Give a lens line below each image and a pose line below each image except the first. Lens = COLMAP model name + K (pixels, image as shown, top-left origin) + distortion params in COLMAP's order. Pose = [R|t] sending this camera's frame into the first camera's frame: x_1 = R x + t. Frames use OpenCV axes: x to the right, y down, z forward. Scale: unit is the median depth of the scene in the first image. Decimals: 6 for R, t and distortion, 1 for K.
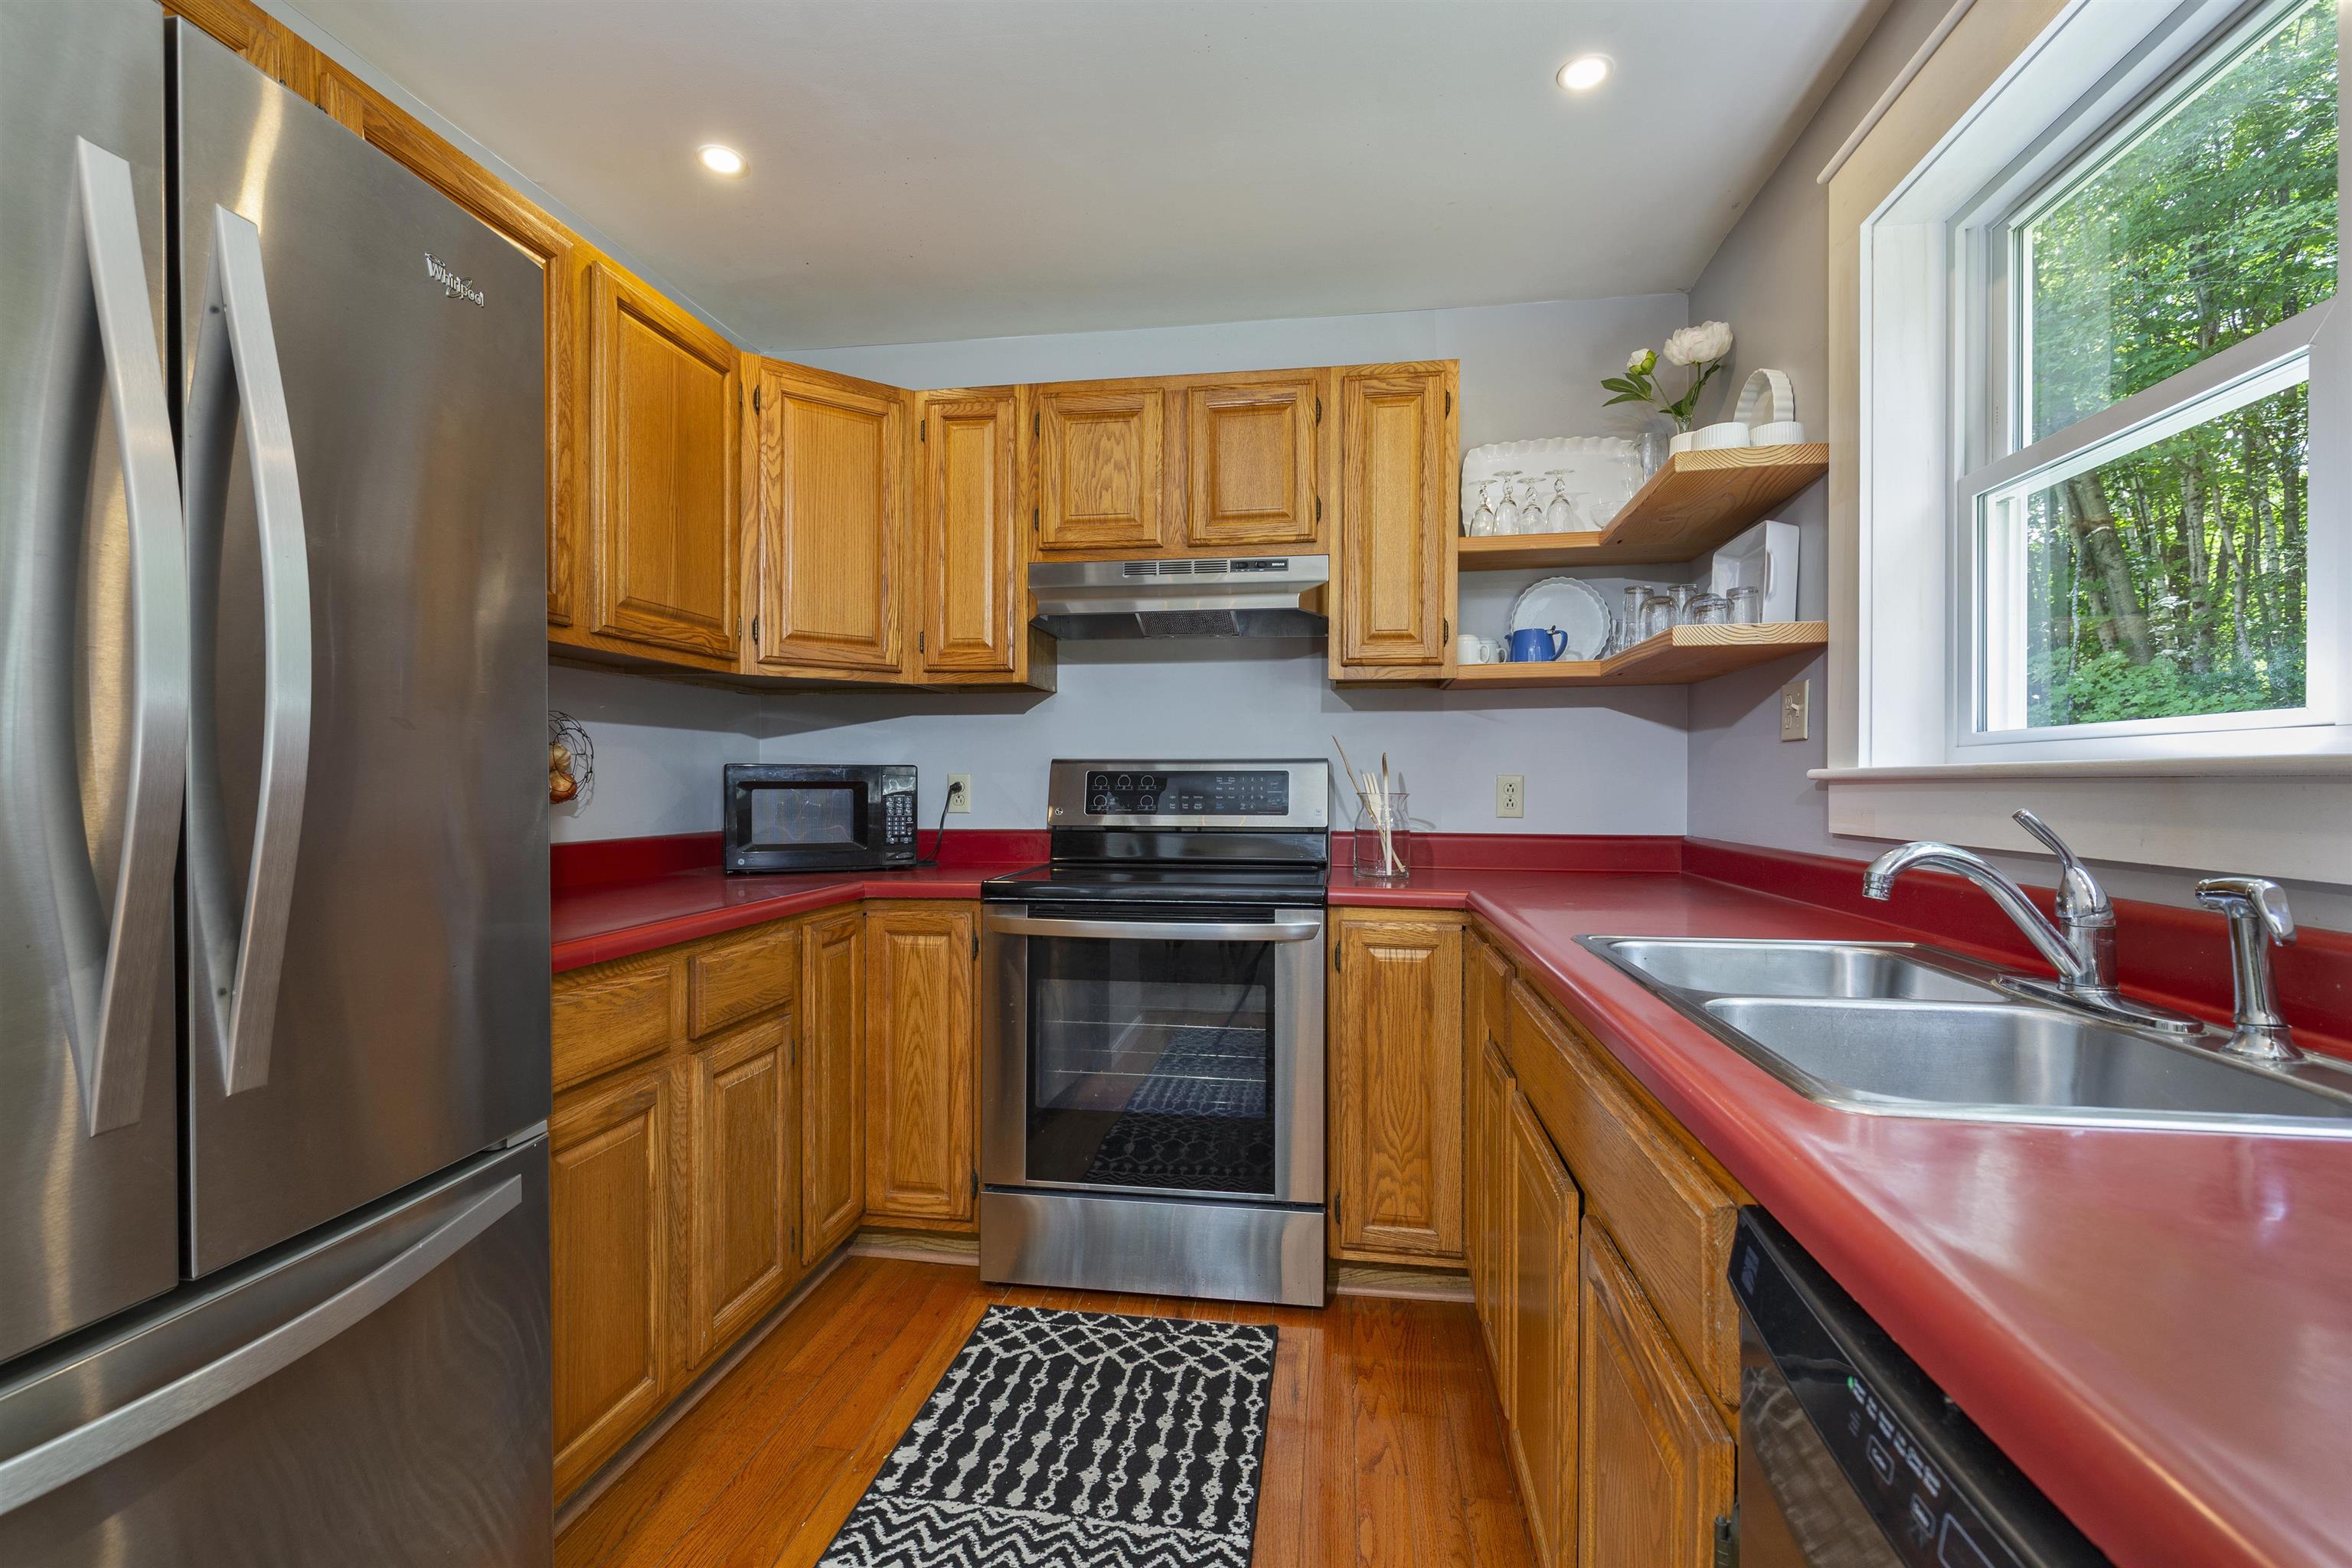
lens RADIAL K [[1047.8, 0, 1176.0], [0, 1047.8, 784.0], [0, 0, 1]] dist [-0.001480, -0.000733]
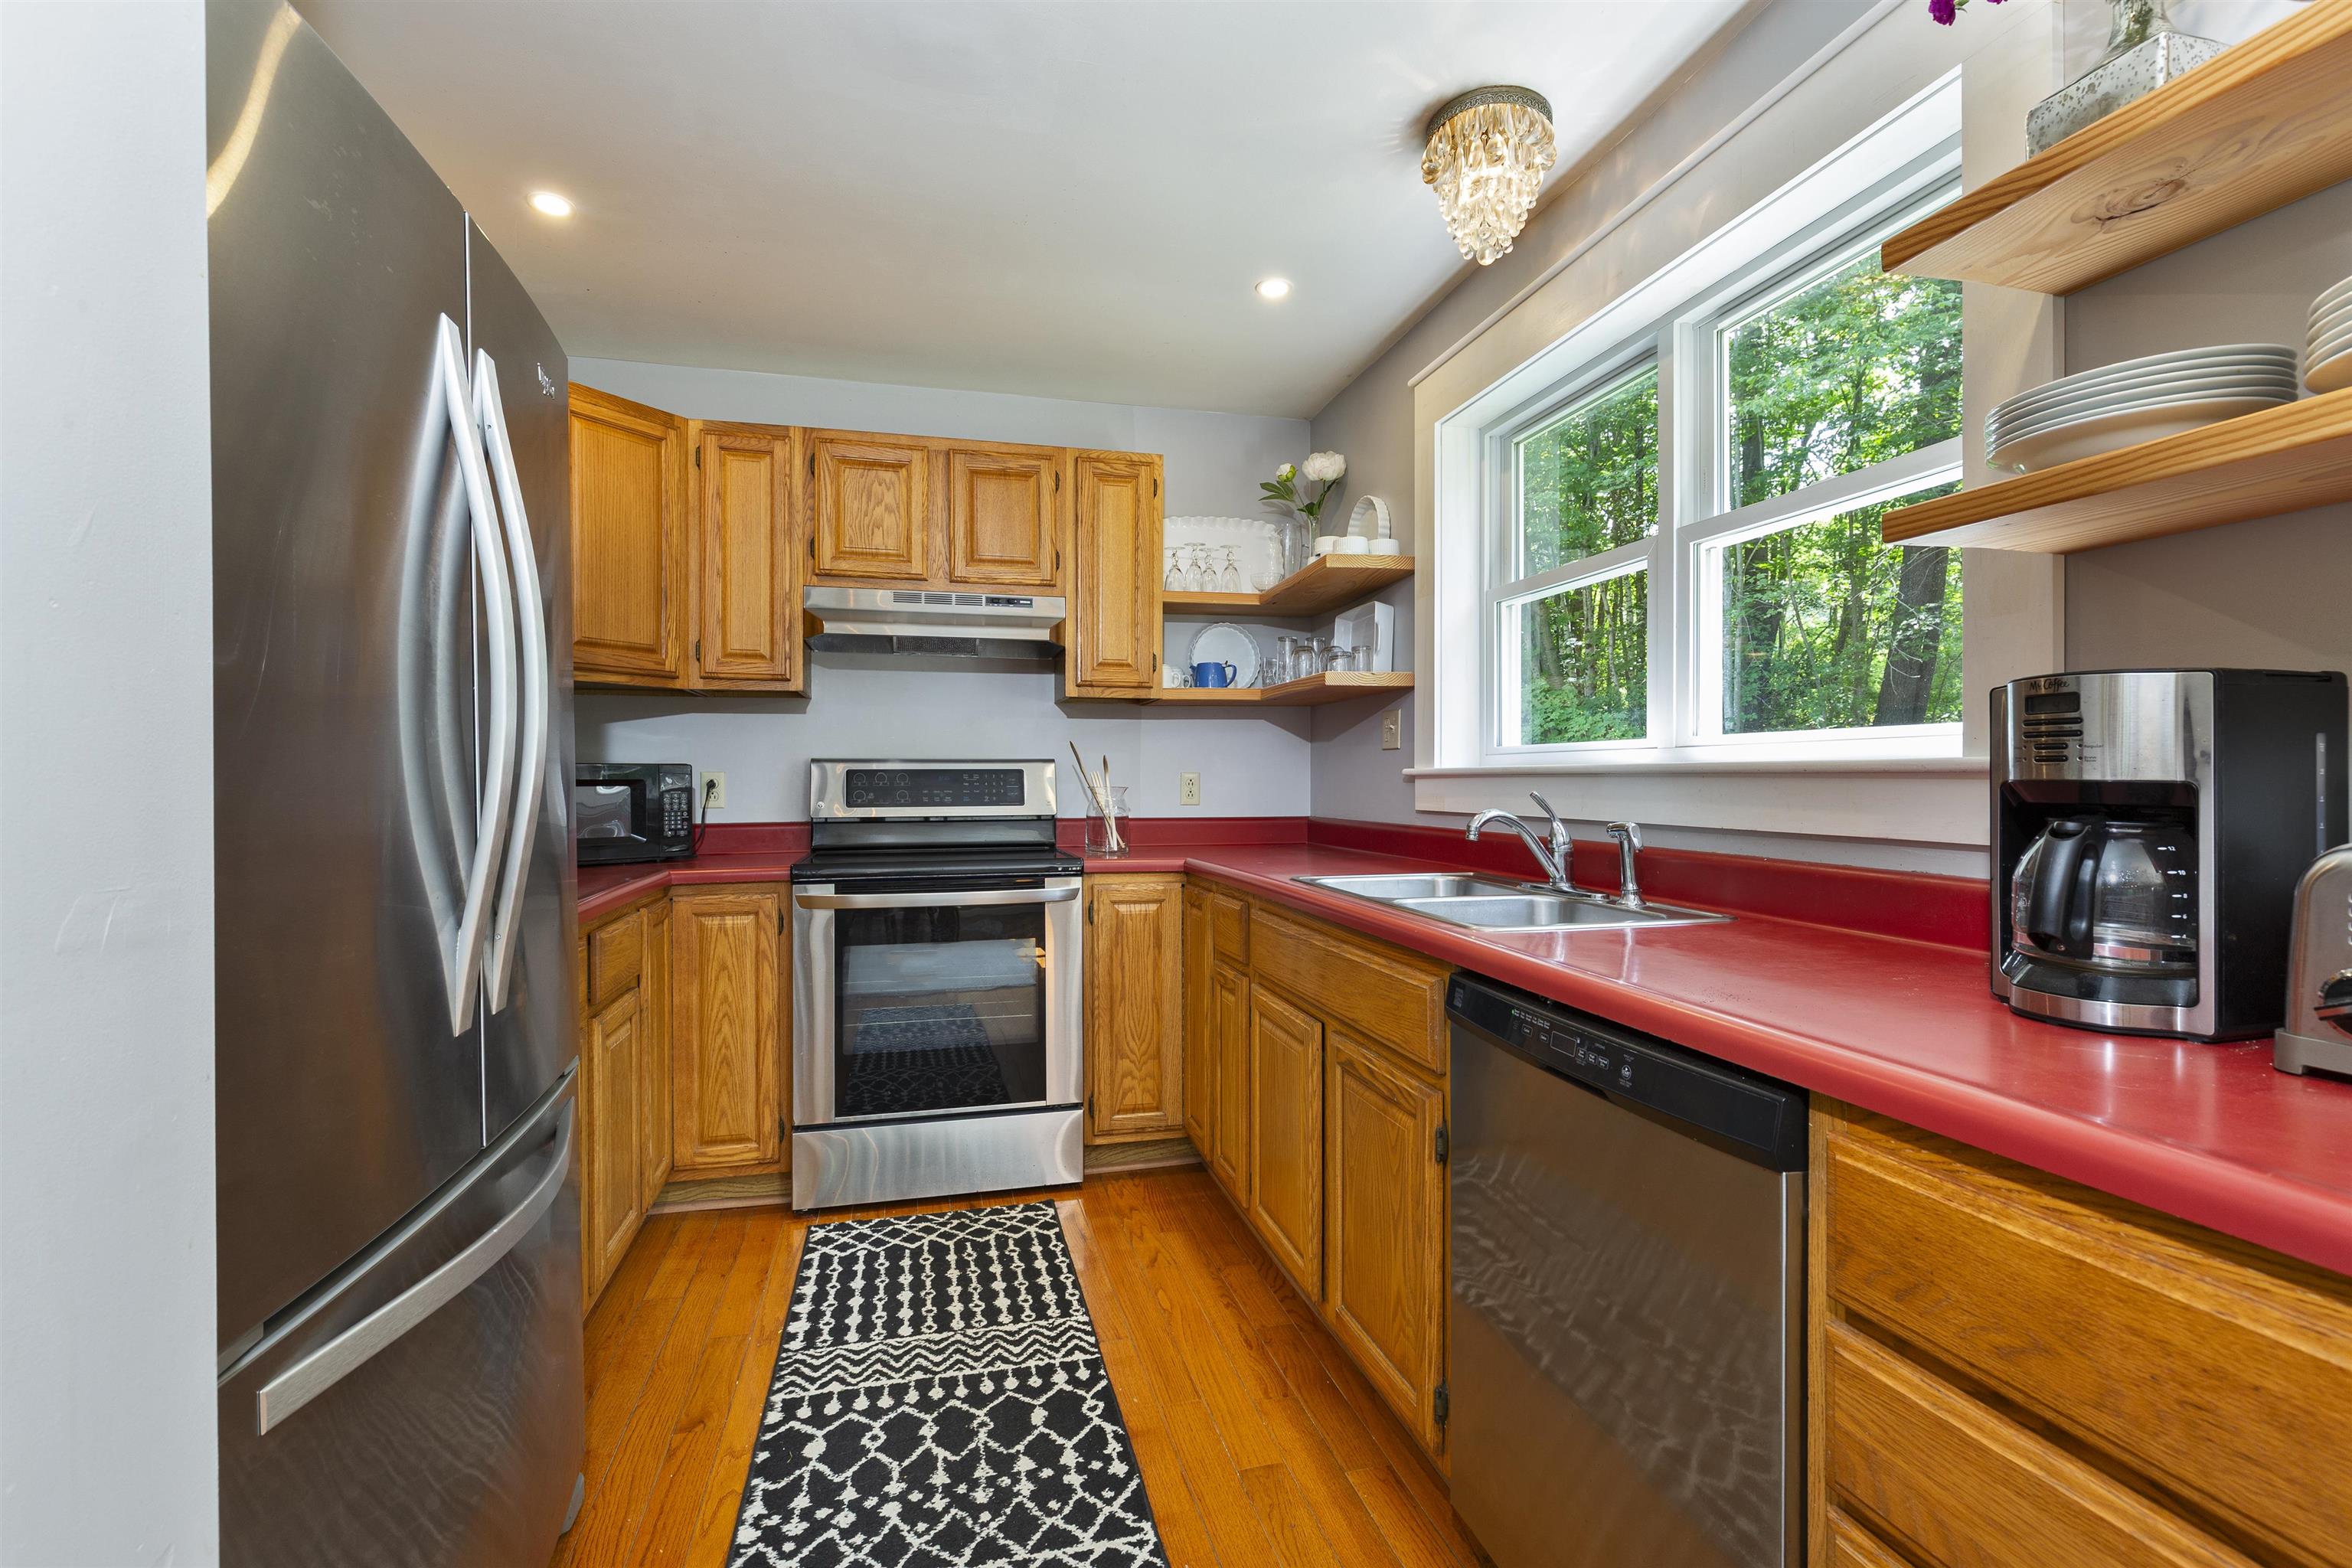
lens RADIAL K [[1047.8, 0, 1176.0], [0, 1047.8, 784.0], [0, 0, 1]] dist [-0.001480, -0.000733]
pose [[0.920649, -0.005470, 0.390353, -0.239188], [0.003996, 0.999981, 0.004588, -0.000248], [-0.390371, -0.002664, 0.920654, -0.223062]]
